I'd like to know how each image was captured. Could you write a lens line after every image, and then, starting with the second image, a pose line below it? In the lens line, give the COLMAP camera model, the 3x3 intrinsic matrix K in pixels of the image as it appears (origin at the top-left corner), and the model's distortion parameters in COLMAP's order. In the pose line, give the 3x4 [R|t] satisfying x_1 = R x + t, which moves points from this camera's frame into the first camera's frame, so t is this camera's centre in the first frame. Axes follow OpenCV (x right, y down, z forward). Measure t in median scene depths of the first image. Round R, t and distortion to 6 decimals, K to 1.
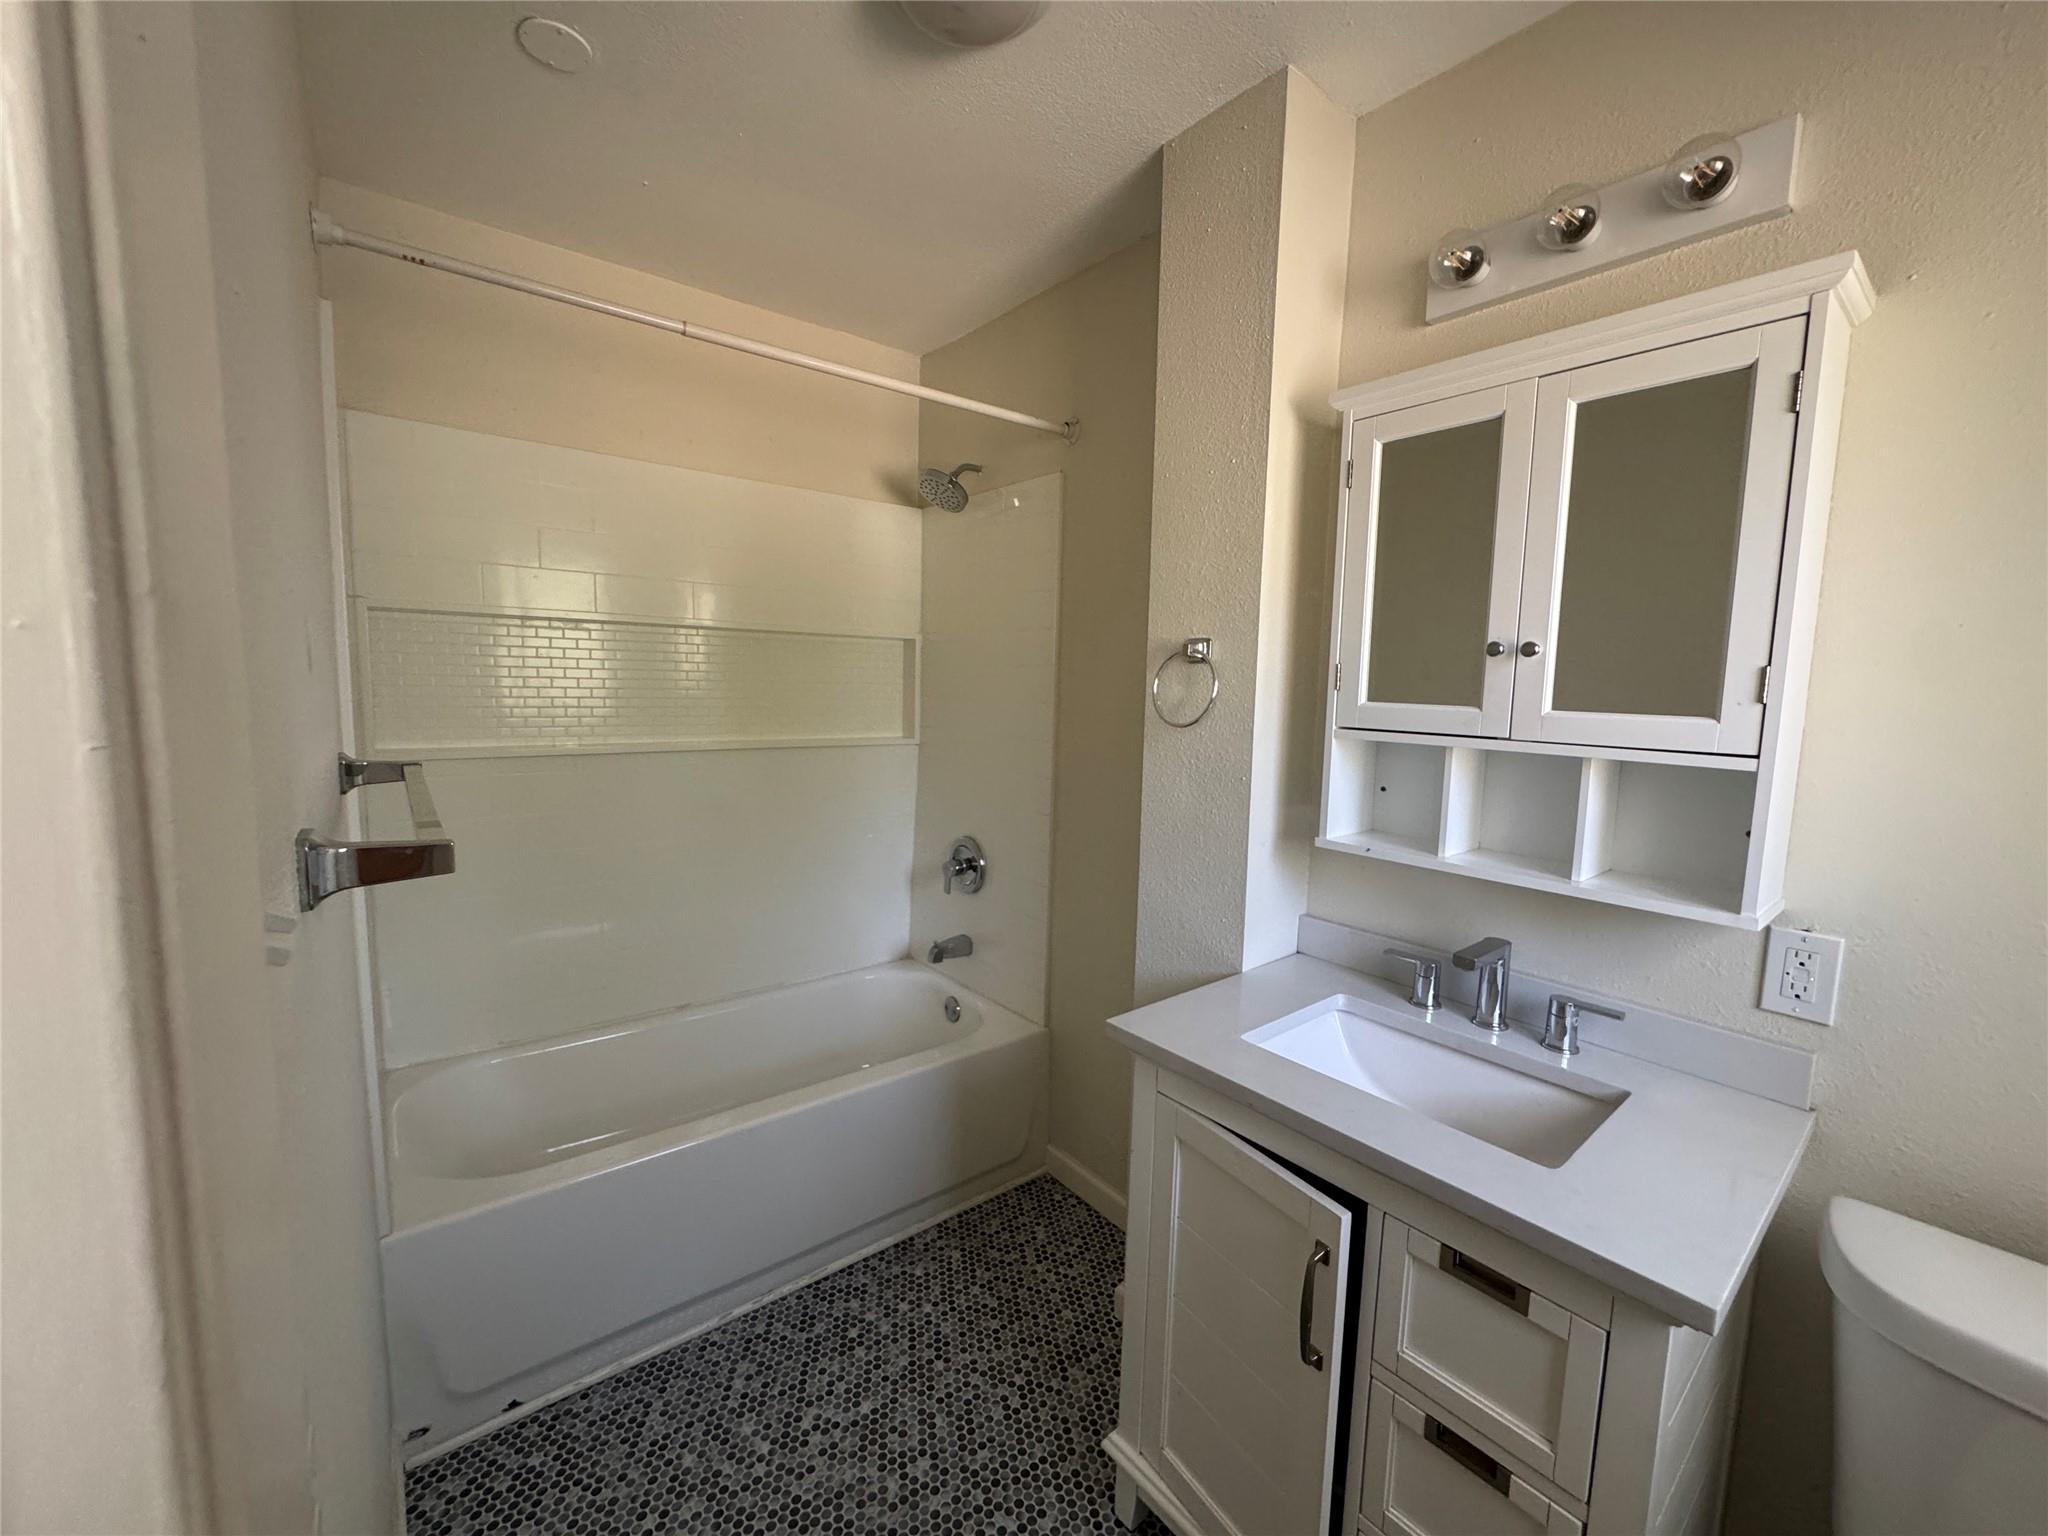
lens RADIAL K [[822.5, 0, 1023.0], [0, 822.5, 762.5], [0, 0, 1]] dist [-0.004179, -0.000102]
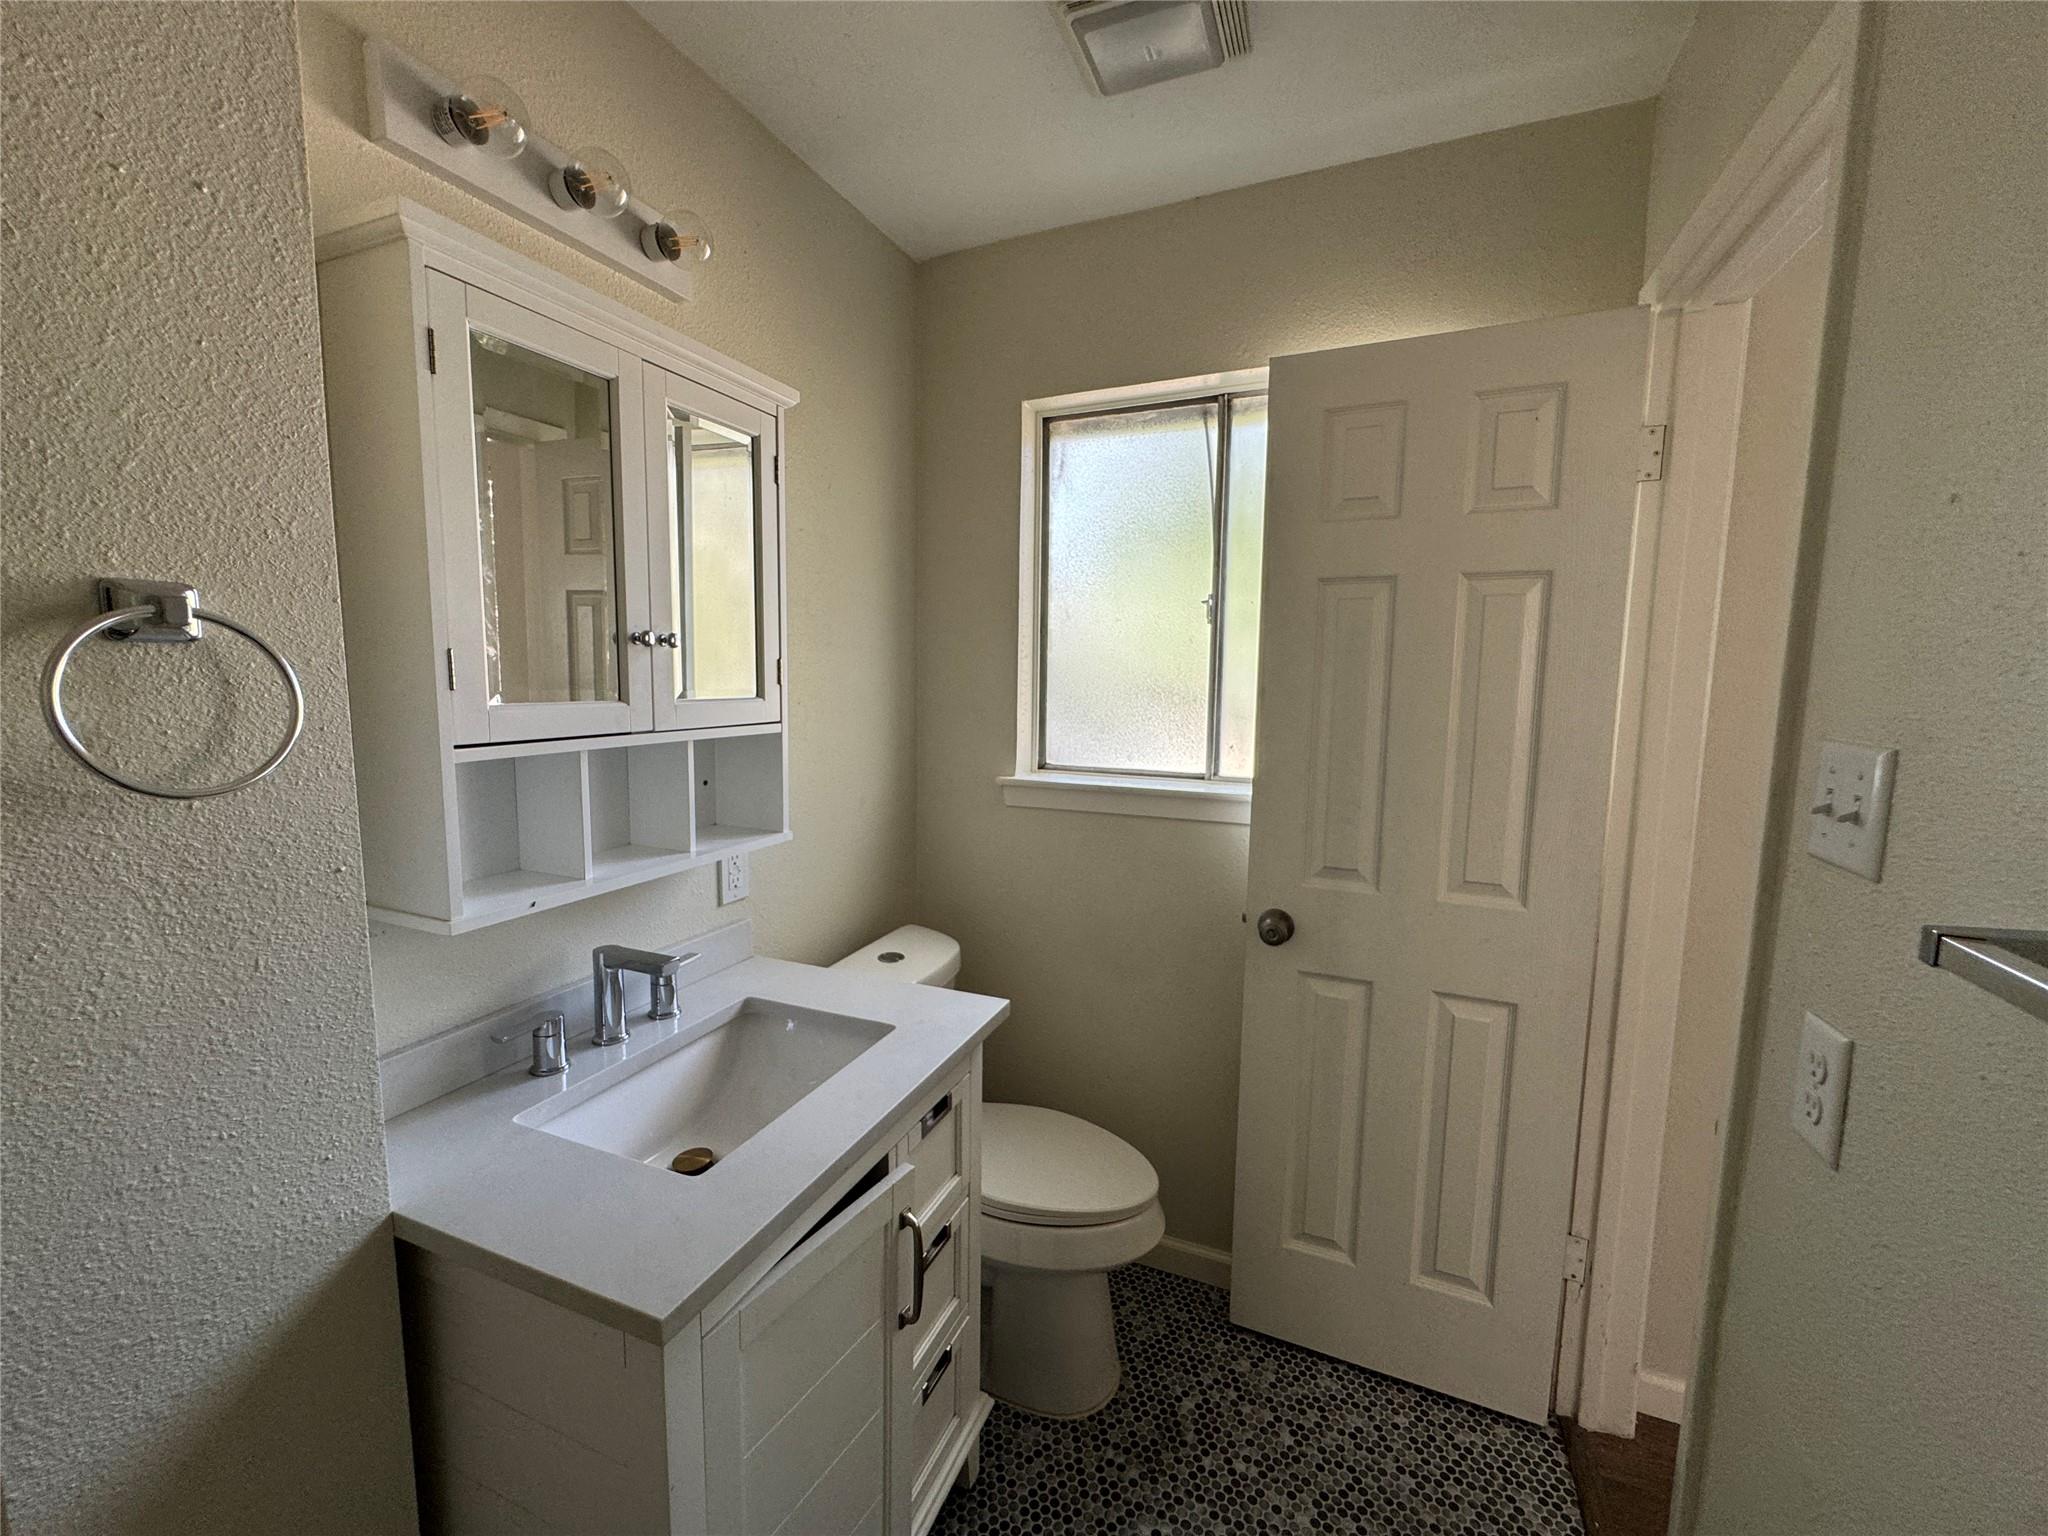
lens RADIAL K [[822.5, 0, 1023.0], [0, 822.5, 762.5], [0, 0, 1]] dist [-0.004179, -0.000102]
pose [[-0.475970, -0.125857, 0.870409, -0.476834], [0.068221, 0.981441, 0.179217, -0.138912], [-0.876811, 0.144683, -0.458550, 1.086640]]
